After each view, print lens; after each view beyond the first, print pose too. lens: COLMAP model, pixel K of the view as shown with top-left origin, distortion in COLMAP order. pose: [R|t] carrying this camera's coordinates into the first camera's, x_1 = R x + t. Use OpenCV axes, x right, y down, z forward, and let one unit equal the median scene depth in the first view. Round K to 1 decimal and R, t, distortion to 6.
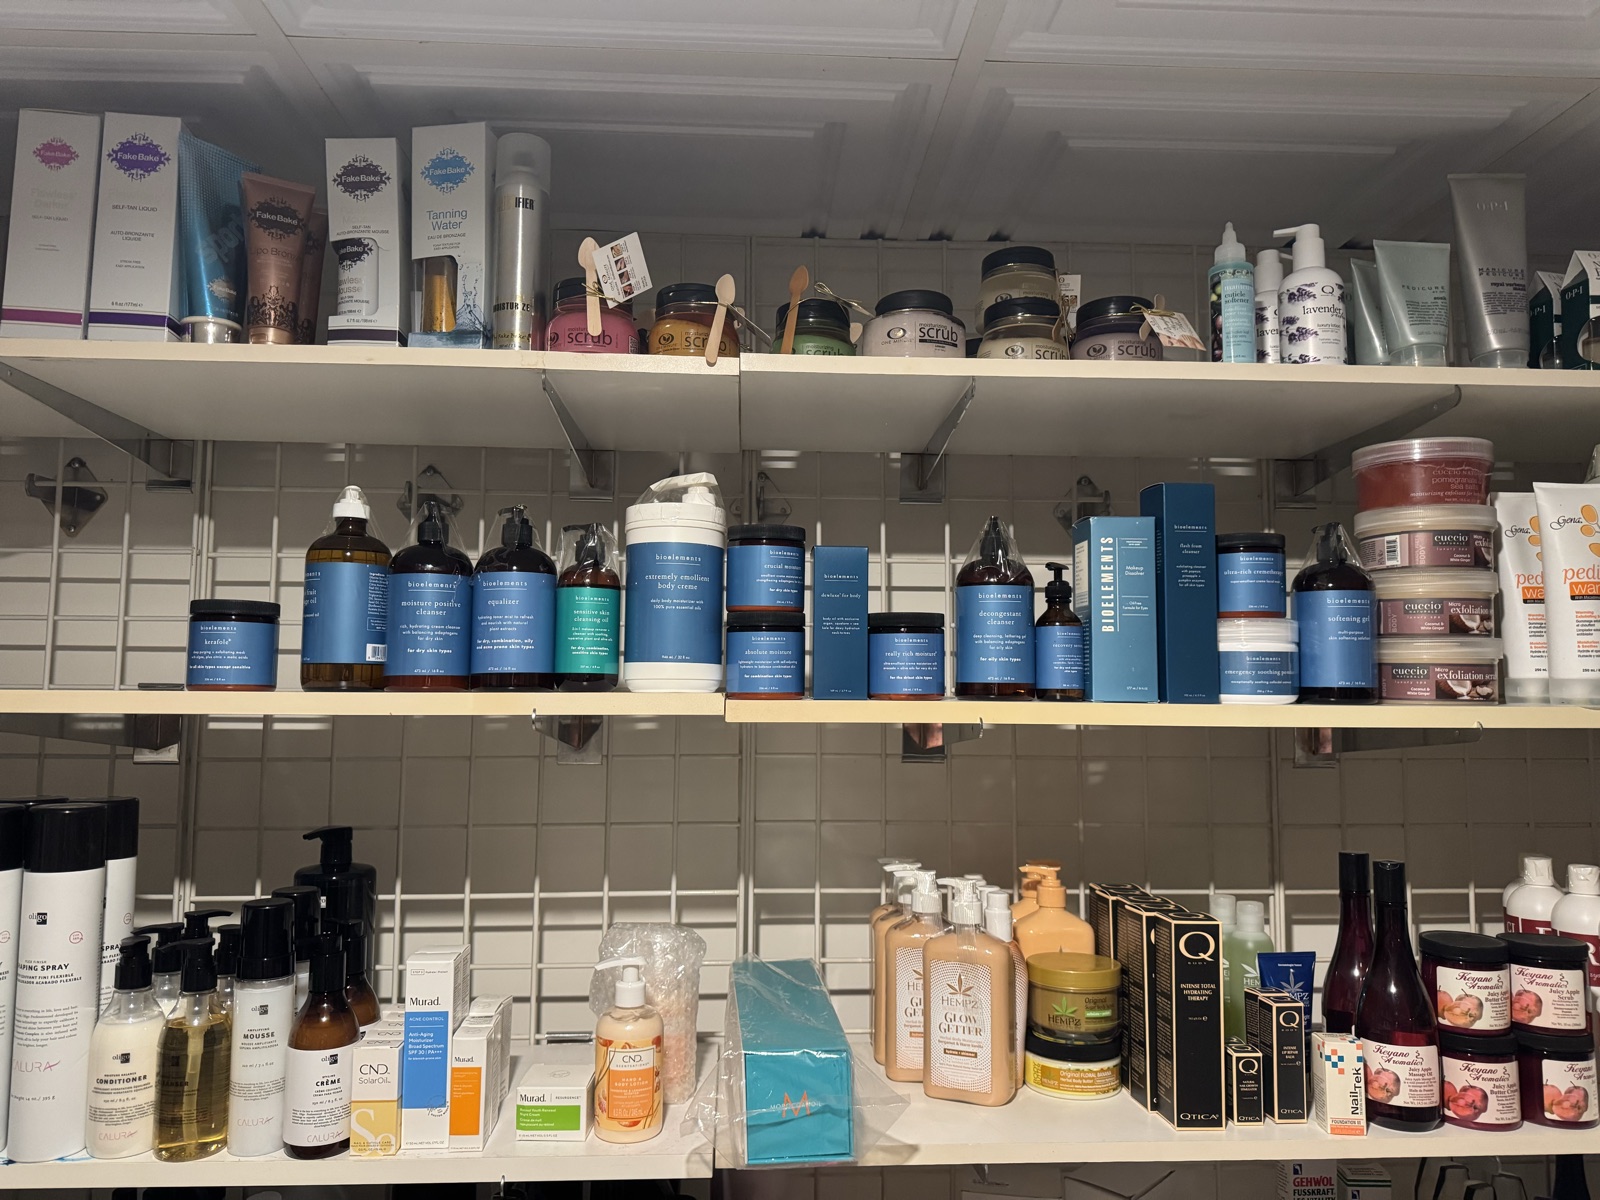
lens RADIAL K [[1097.7, 0, 796.4], [0, 1097.7, 578.8], [0, 0, 1]] dist [0.023658, -0.032976]
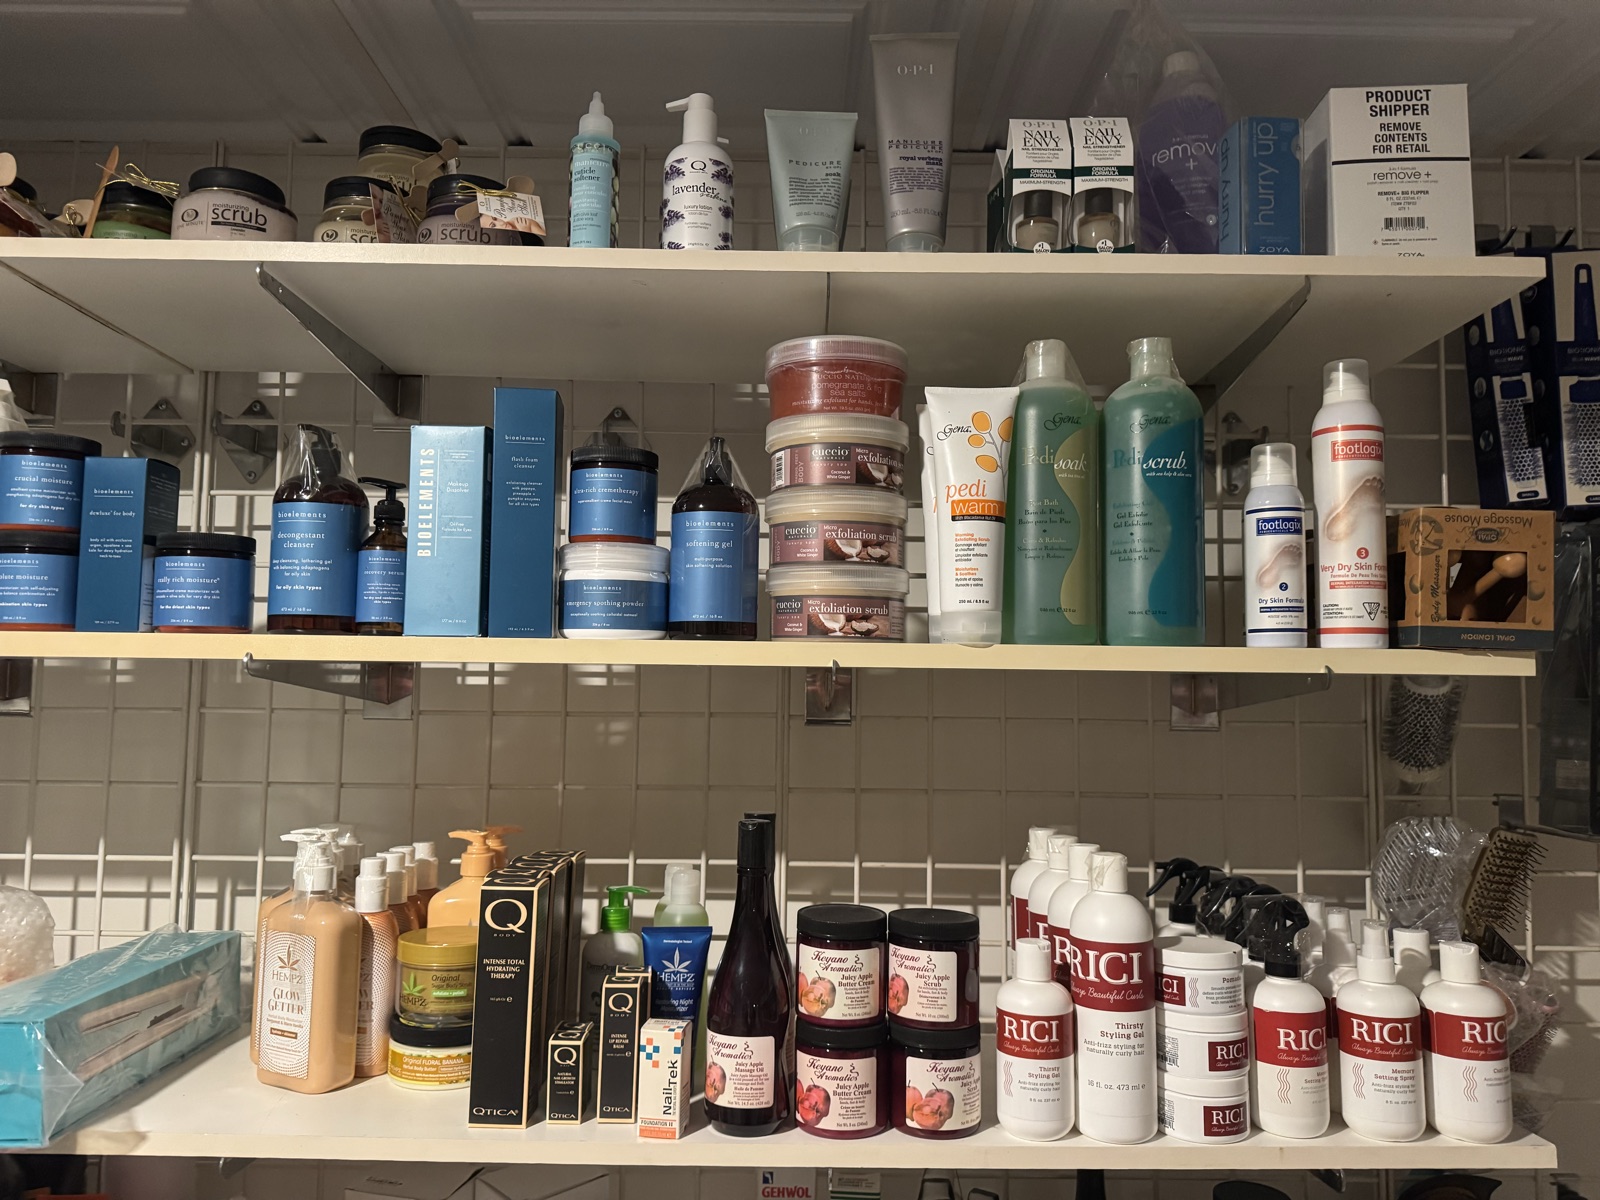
lens RADIAL K [[1097.7, 0, 790.1], [0, 1097.7, 576.3], [0, 0, 1]] dist [0.023658, -0.032976]
pose [[0.999228, 0.003445, -0.039134, 0.592968], [-0.003316, 0.999989, 0.003379, 0.058735], [0.039145, -0.003247, 0.999228, 0.135505]]
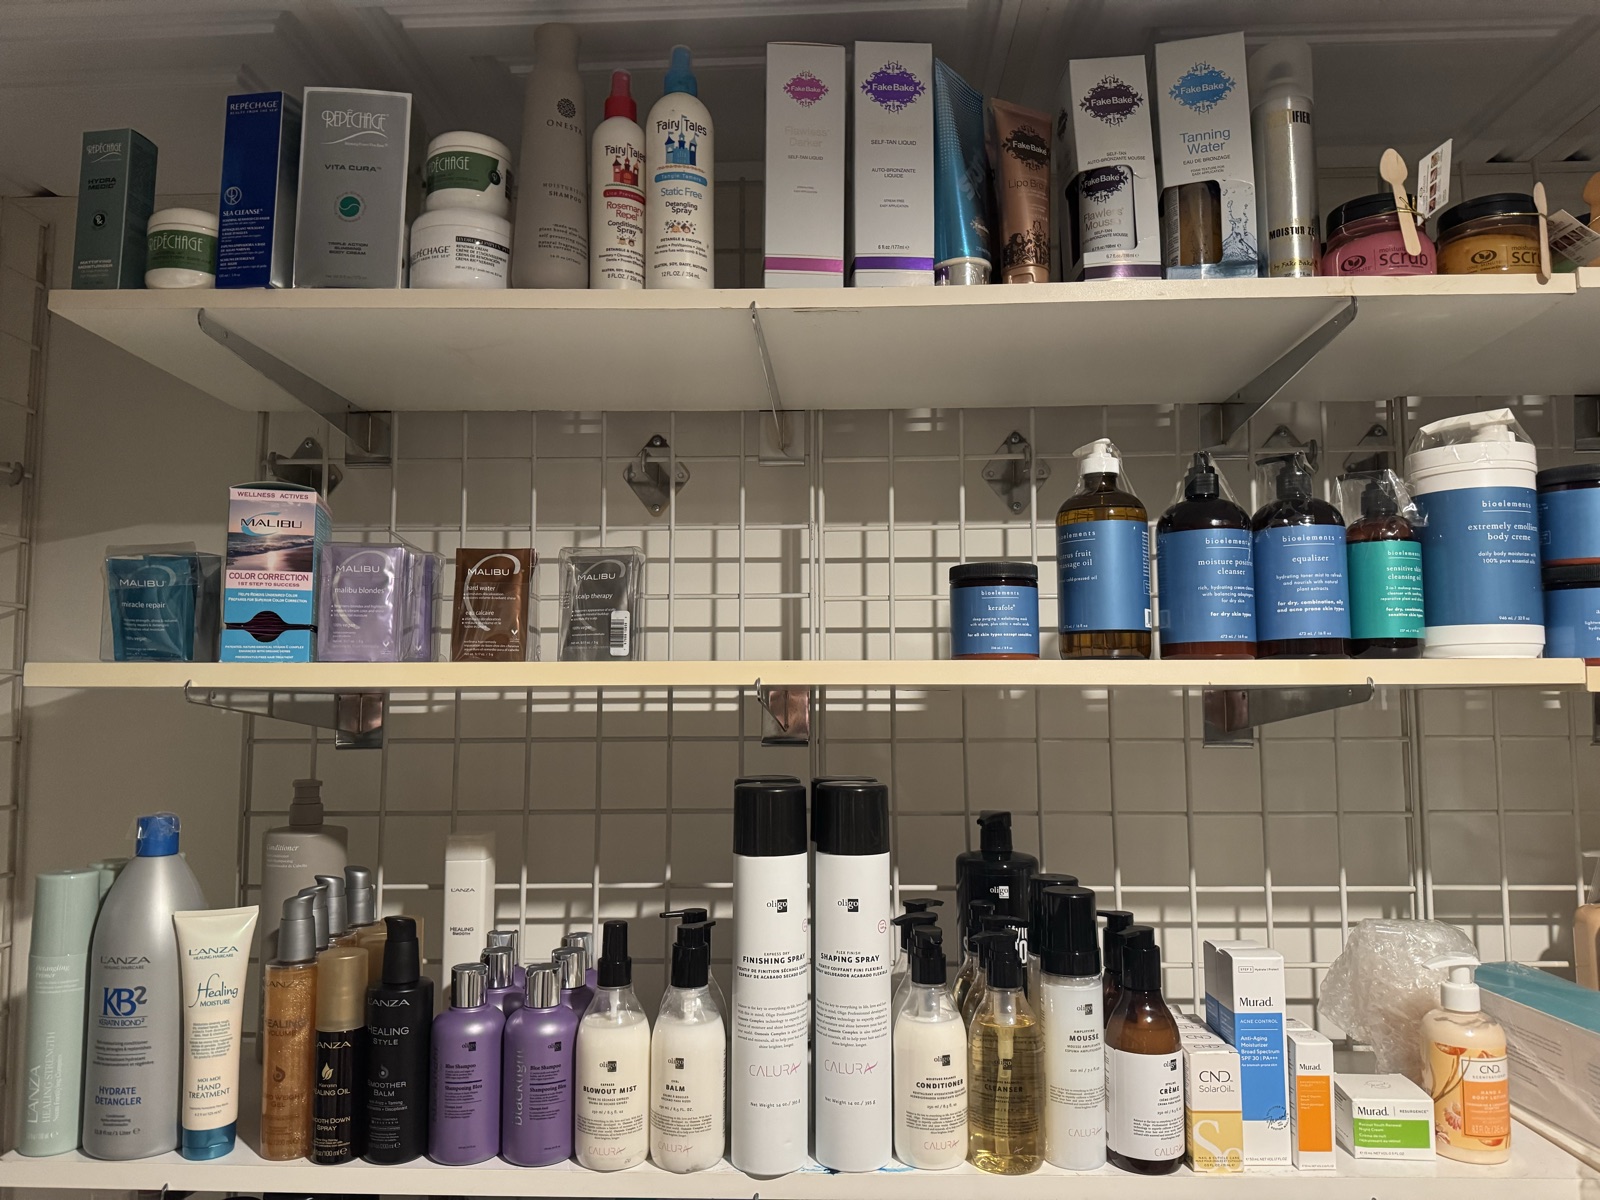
lens RADIAL K [[1097.7, 0, 792.4], [0, 1097.7, 587.8], [0, 0, 1]] dist [0.023658, -0.032976]
pose [[0.995818, -0.021320, -0.088836, -0.606796], [0.021022, 0.999770, -0.004289, 0.040631], [0.088907, 0.002403, 0.996037, 0.068354]]
